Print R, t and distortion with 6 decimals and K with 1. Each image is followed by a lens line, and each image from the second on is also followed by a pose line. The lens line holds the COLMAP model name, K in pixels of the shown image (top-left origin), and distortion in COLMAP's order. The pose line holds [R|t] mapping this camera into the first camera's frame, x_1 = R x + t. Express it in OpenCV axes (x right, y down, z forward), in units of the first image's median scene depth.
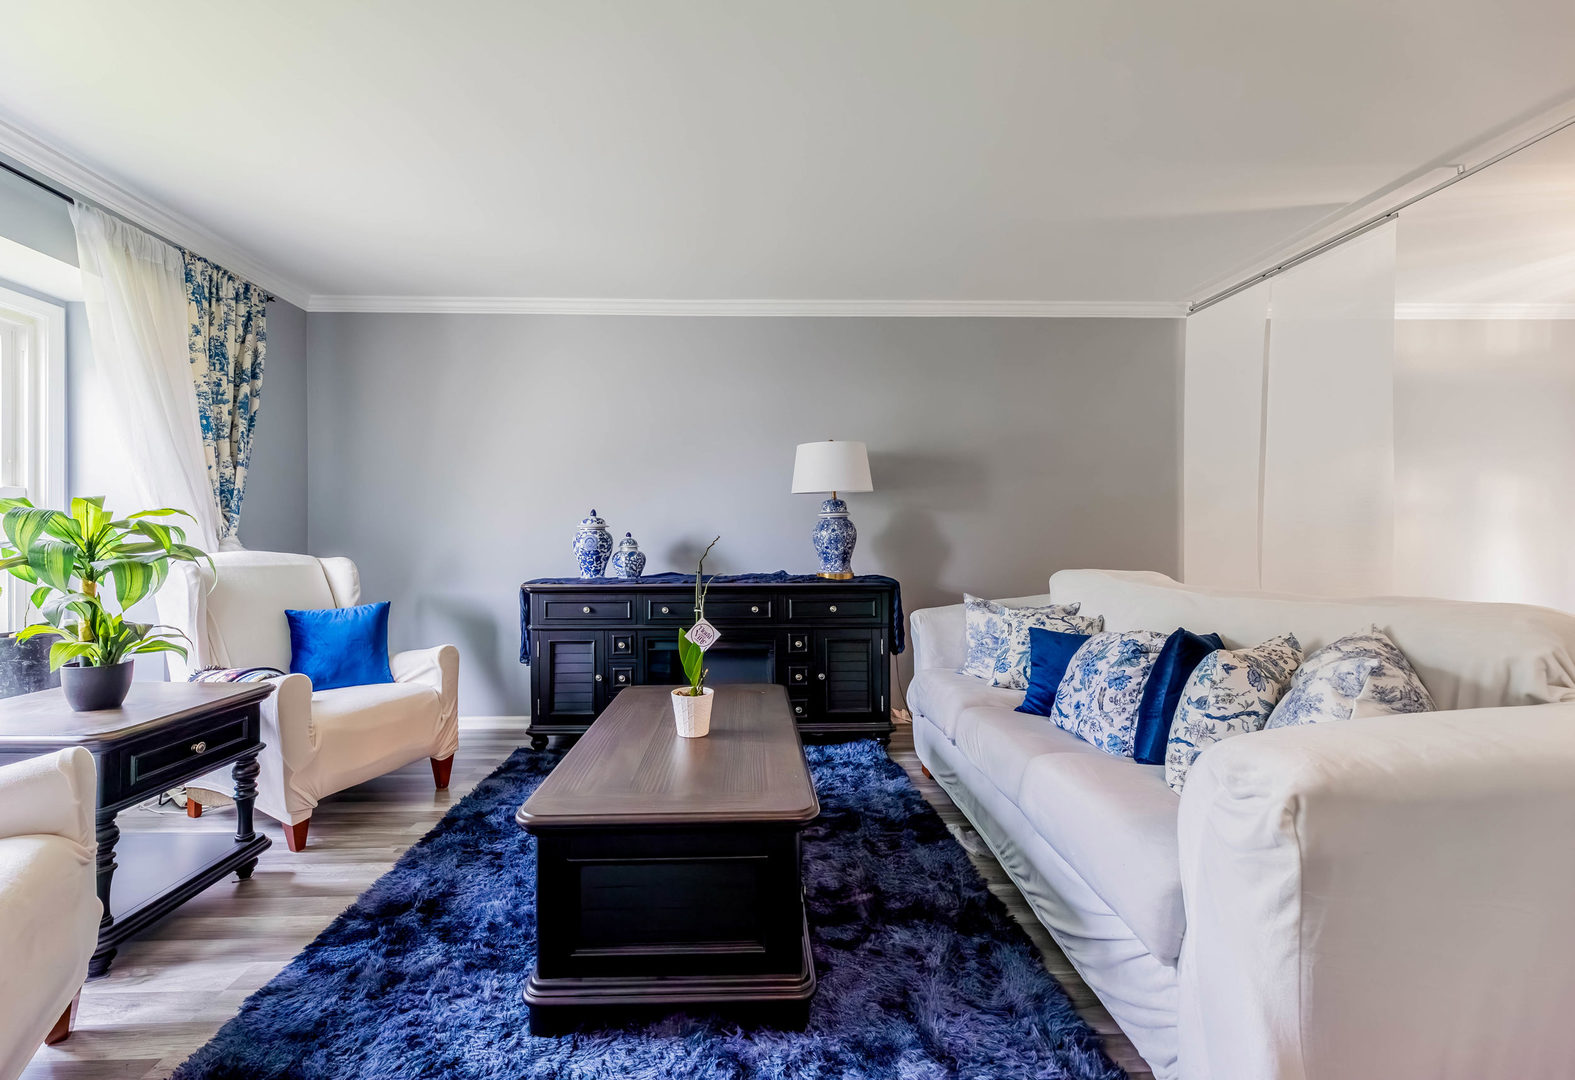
lens RADIAL K [[653.3, 0, 762.6], [0, 653.3, 538.1], [0, 0, 1]] dist [-0.001226, -0.000180]
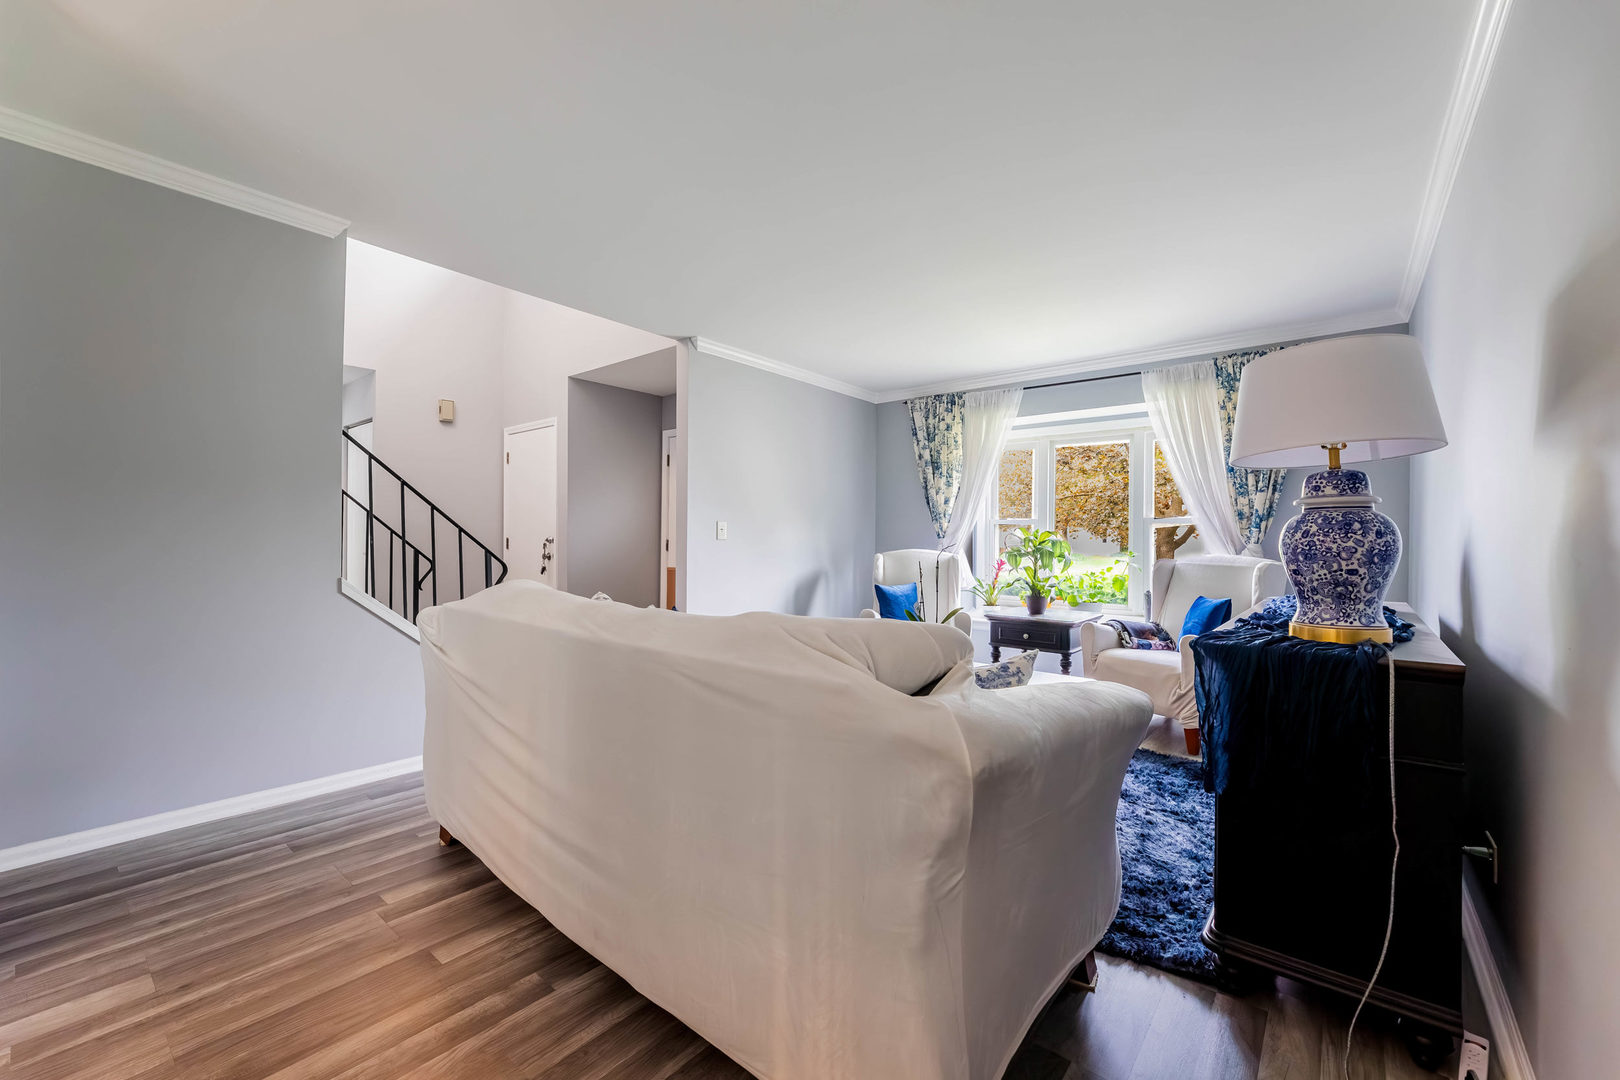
lens RADIAL K [[654.4, 0, 800.3], [0, 654.4, 538.4], [0, 0, 1]] dist [-0.000794, -0.000038]
pose [[-0.664386, -0.000897, -0.747389, 0.839488], [-0.002440, 0.999997, 0.000969, -0.012951], [0.747386, 0.002467, -0.664386, 1.181738]]
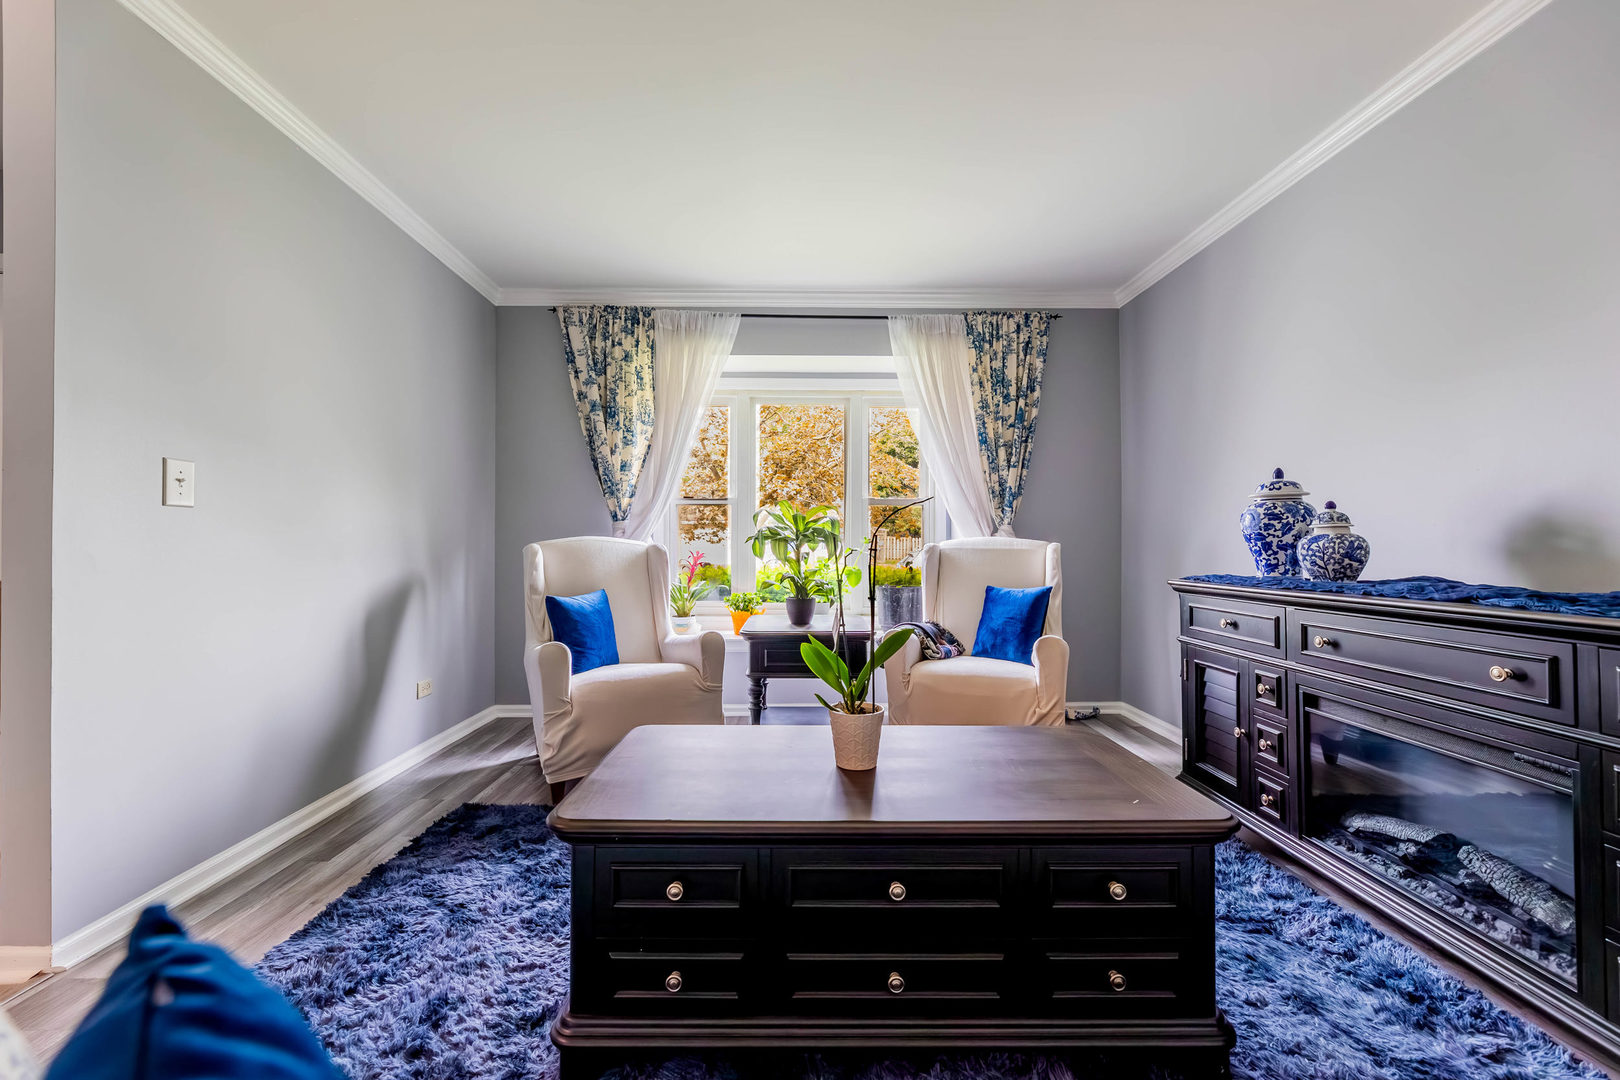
lens RADIAL K [[654.4, 0, 800.3], [0, 654.4, 538.4], [0, 0, 1]] dist [-0.000794, -0.000038]
pose [[-0.010552, -0.007410, -0.999917, 0.421305], [0.003883, 0.999965, -0.007451, 0.029496], [0.999937, -0.003961, -0.010523, 0.612363]]
